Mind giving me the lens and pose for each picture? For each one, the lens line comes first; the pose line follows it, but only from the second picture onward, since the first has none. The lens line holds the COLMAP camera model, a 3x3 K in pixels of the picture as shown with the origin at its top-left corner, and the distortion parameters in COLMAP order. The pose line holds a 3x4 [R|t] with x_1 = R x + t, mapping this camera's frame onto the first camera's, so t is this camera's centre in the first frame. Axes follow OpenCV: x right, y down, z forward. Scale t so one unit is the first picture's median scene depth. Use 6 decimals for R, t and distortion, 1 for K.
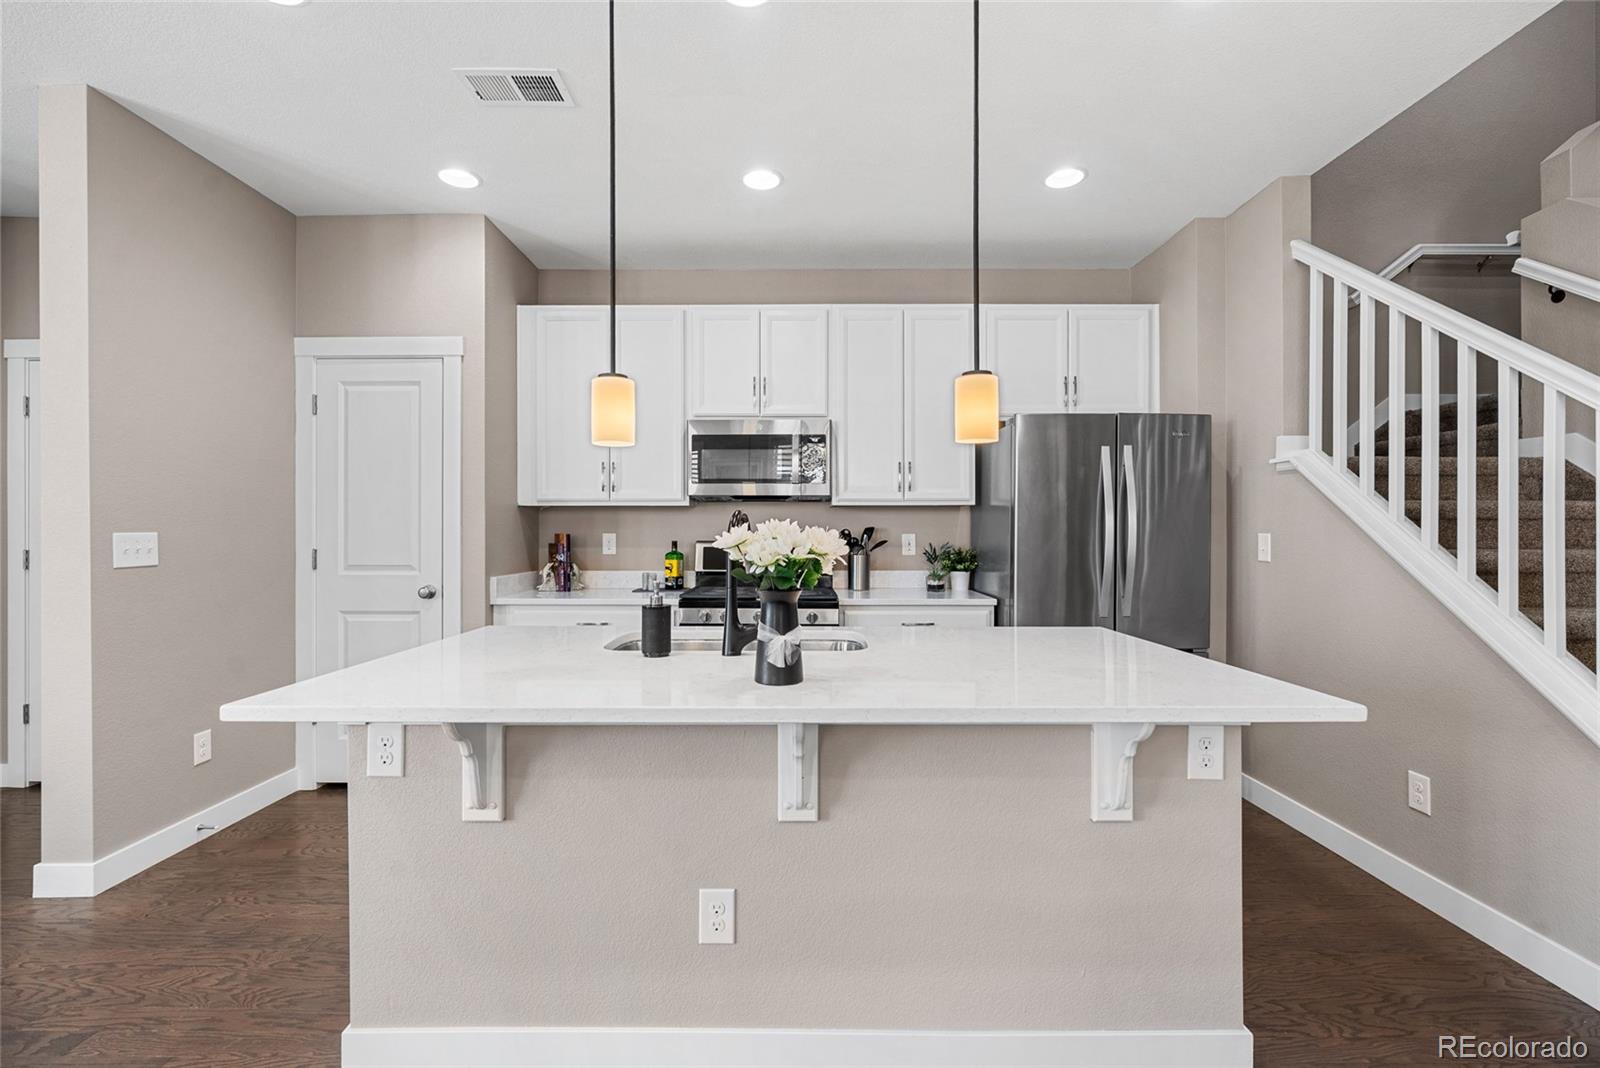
lens RADIAL K [[720.4, 0, 808.3], [0, 720.4, 530.8], [0, 0, 1]] dist [-0.003345, 0.000544]
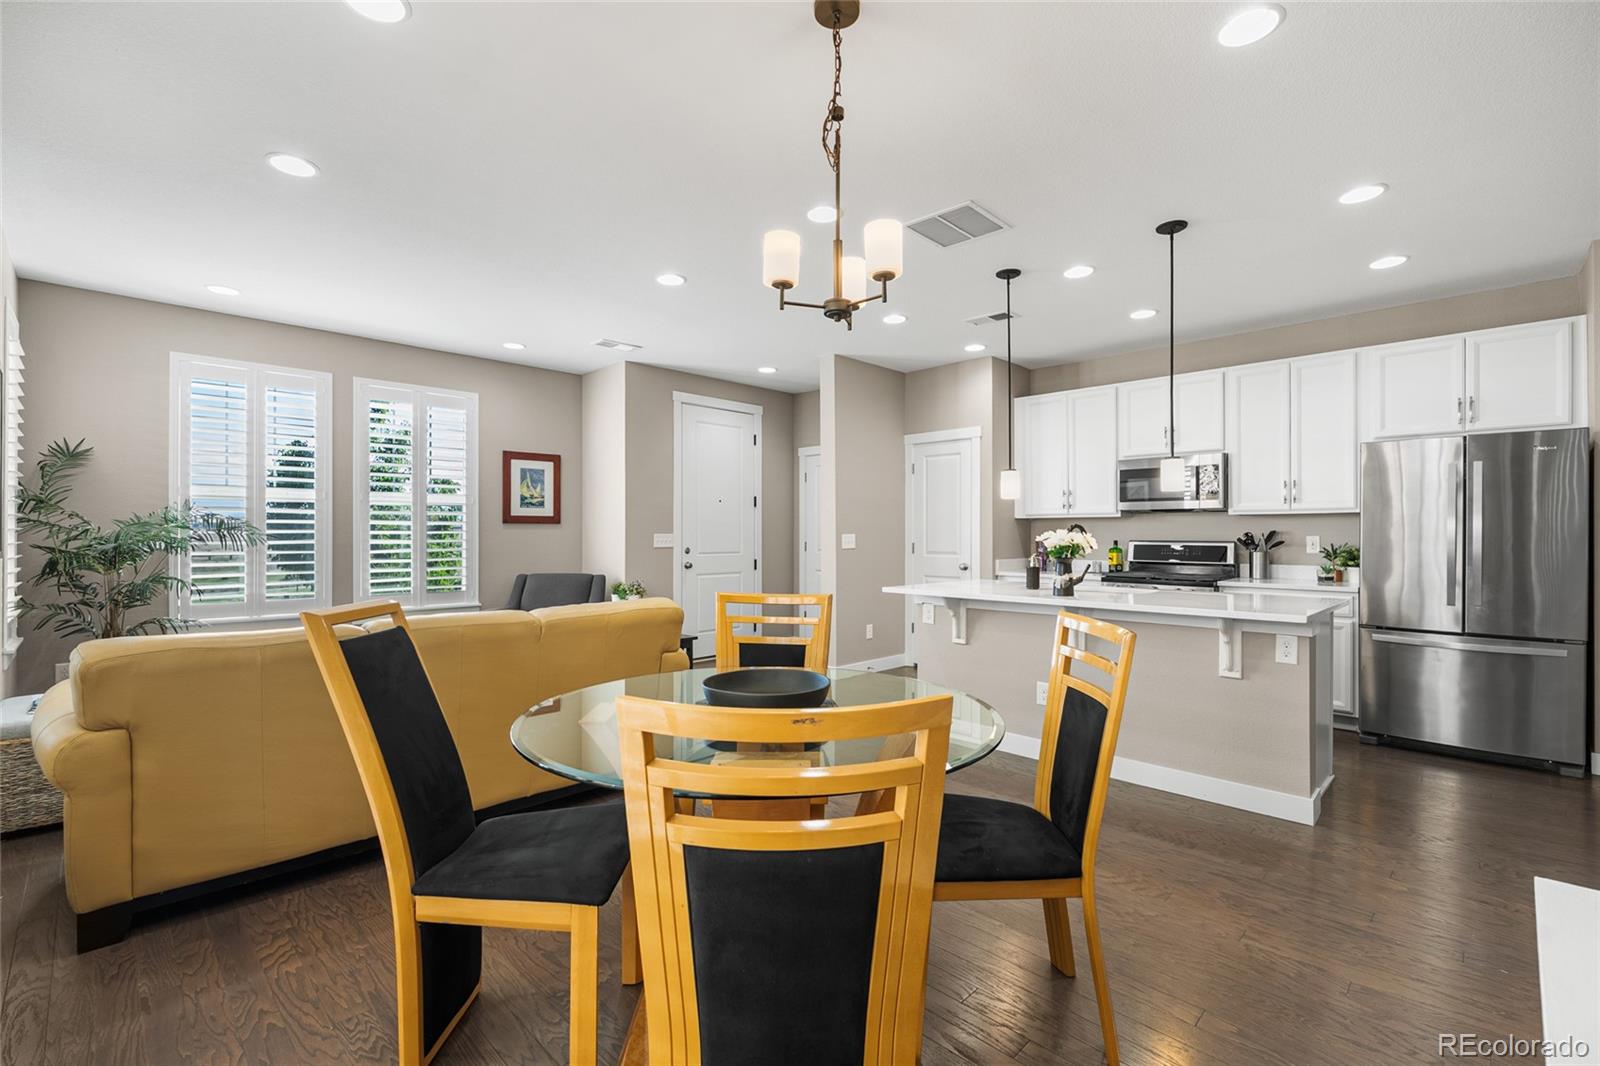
lens RADIAL K [[720.4, 0, 799.8], [0, 720.4, 534.3], [0, 0, 1]] dist [-0.003345, 0.000544]
pose [[0.715527, 0.001817, -0.698582, 0.439731], [-0.000292, 0.999997, 0.002302, -0.001597], [0.698585, -0.001443, 0.715526, -0.586704]]
